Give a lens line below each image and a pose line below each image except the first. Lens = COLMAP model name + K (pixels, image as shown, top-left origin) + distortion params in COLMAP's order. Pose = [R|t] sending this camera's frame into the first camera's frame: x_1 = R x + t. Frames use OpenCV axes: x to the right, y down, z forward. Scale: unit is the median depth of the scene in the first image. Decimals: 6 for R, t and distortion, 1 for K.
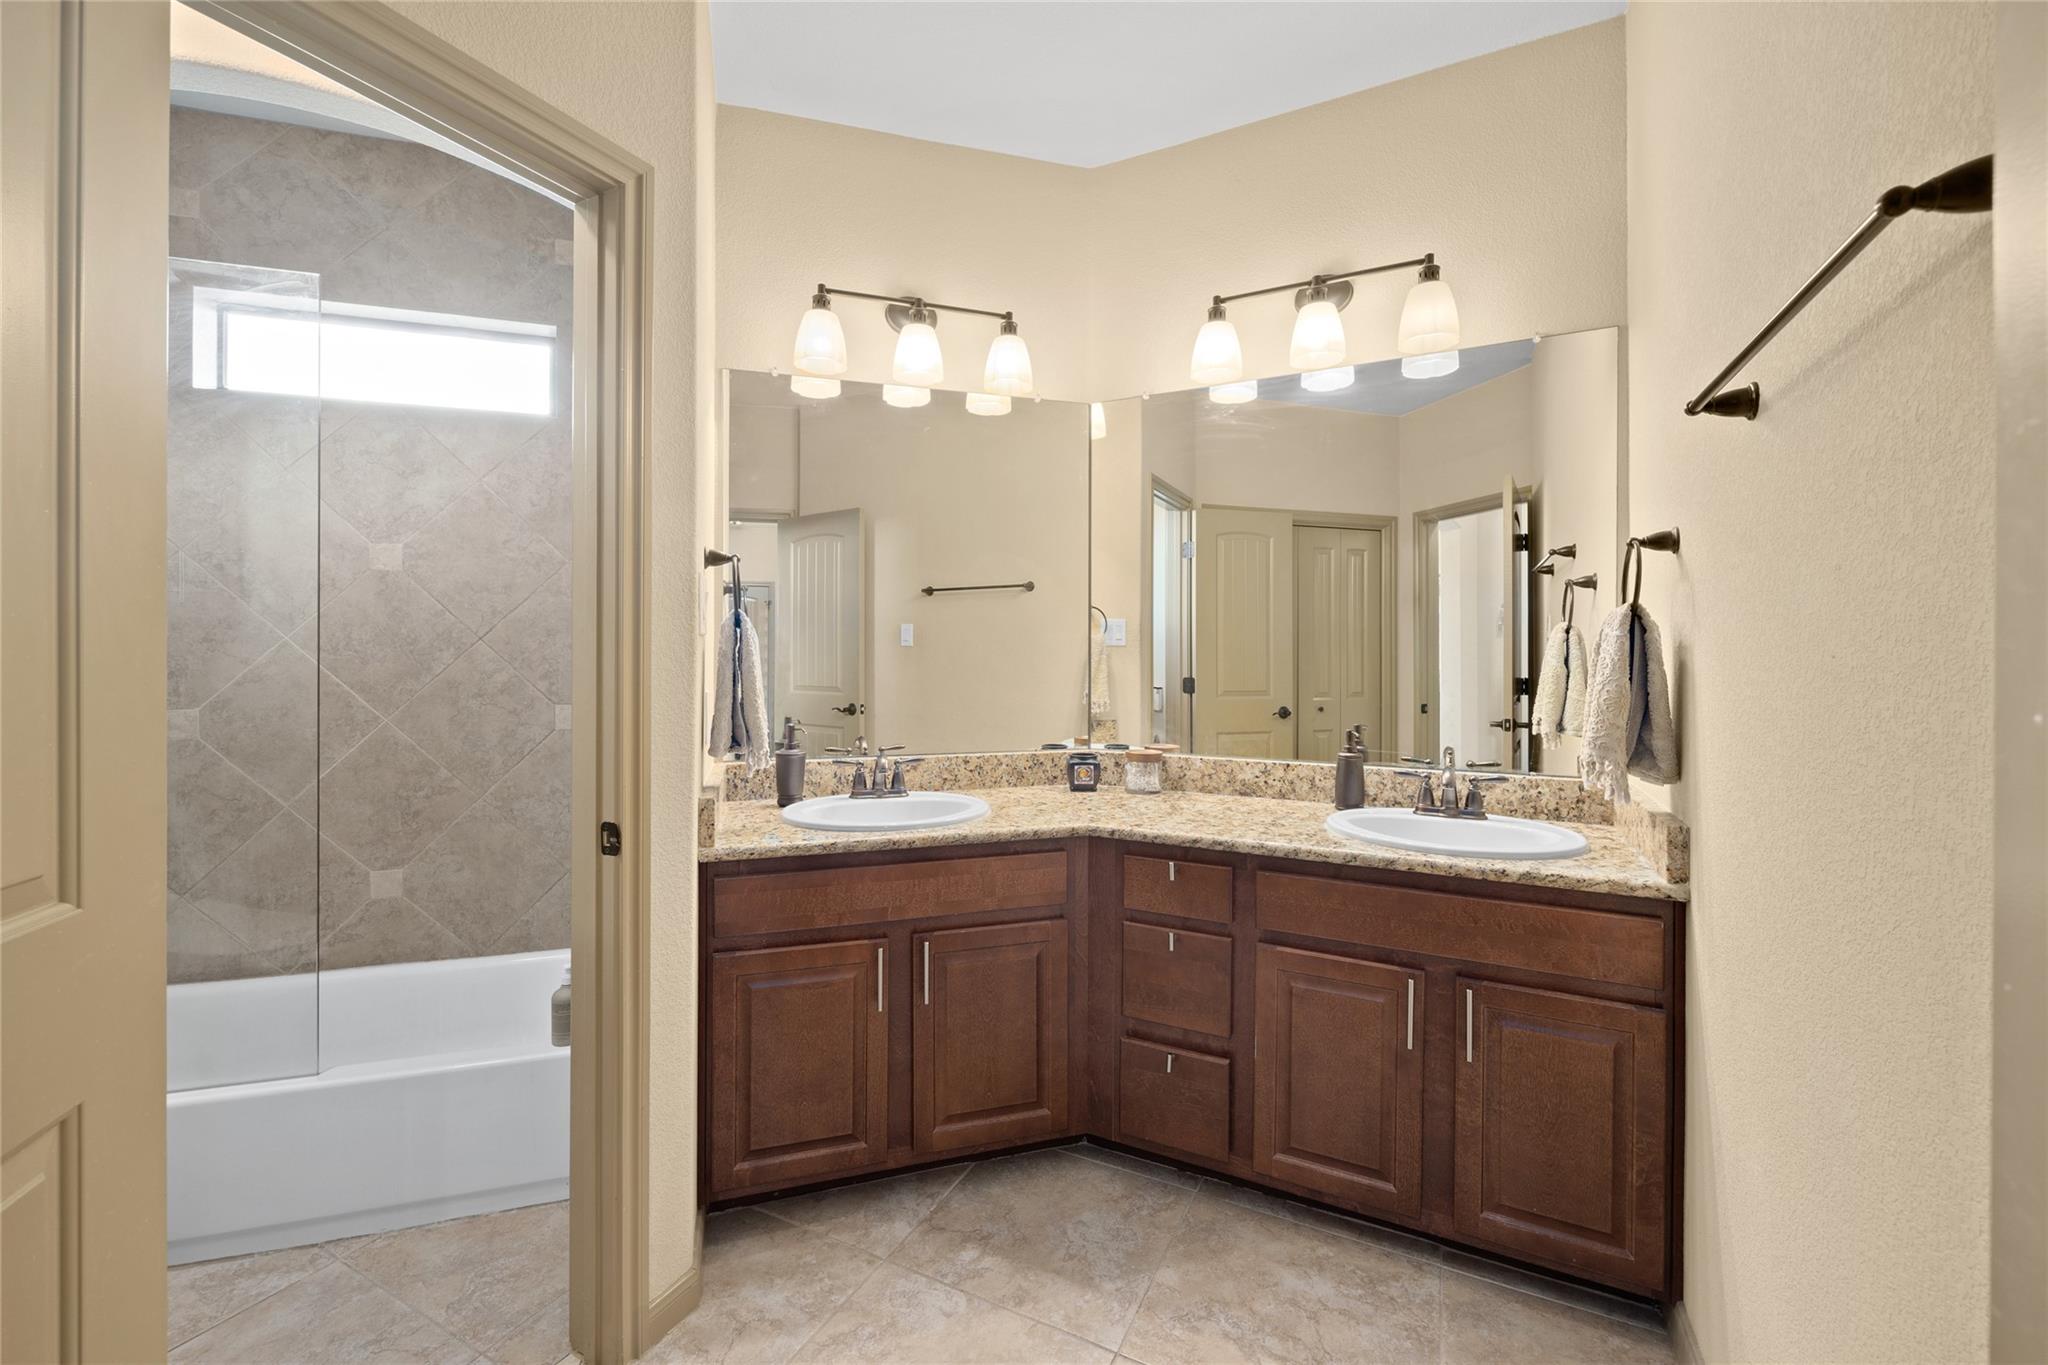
lens RADIAL K [[839.8, 0, 1017.2], [0, 839.8, 660.6], [0, 0, 1]] dist [-0.000692, -0.000018]
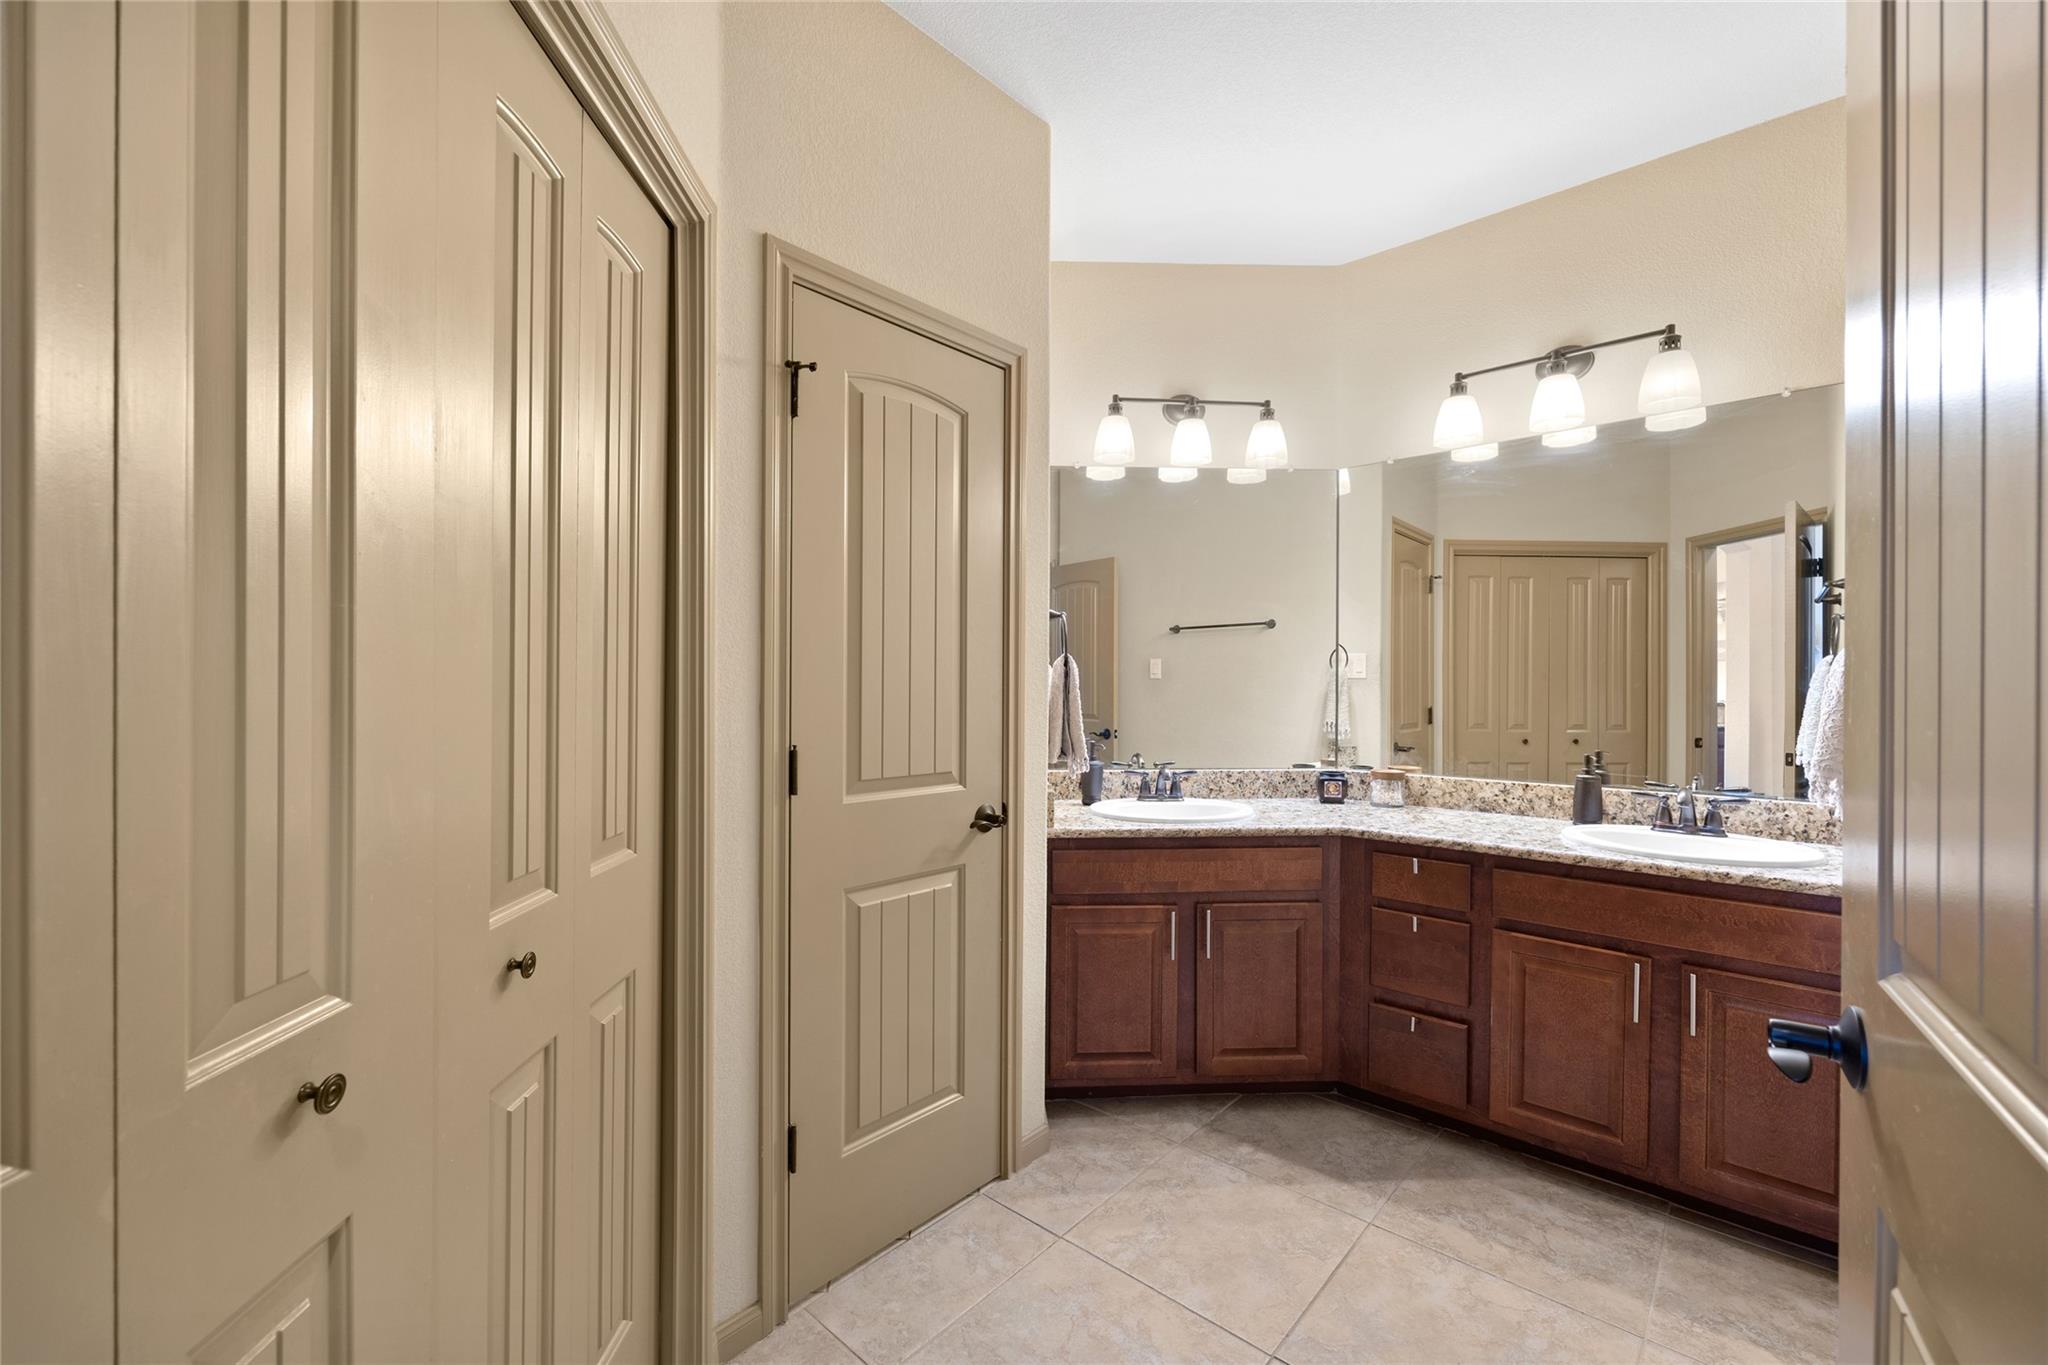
lens RADIAL K [[839.8, 0, 1013.6], [0, 839.8, 693.1], [0, 0, 1]] dist [-0.000692, -0.000018]
pose [[0.967342, 0.002458, -0.253461, -0.067951], [-0.001899, 0.999995, 0.002452, -0.000848], [0.253466, -0.001891, 0.967342, -0.306470]]
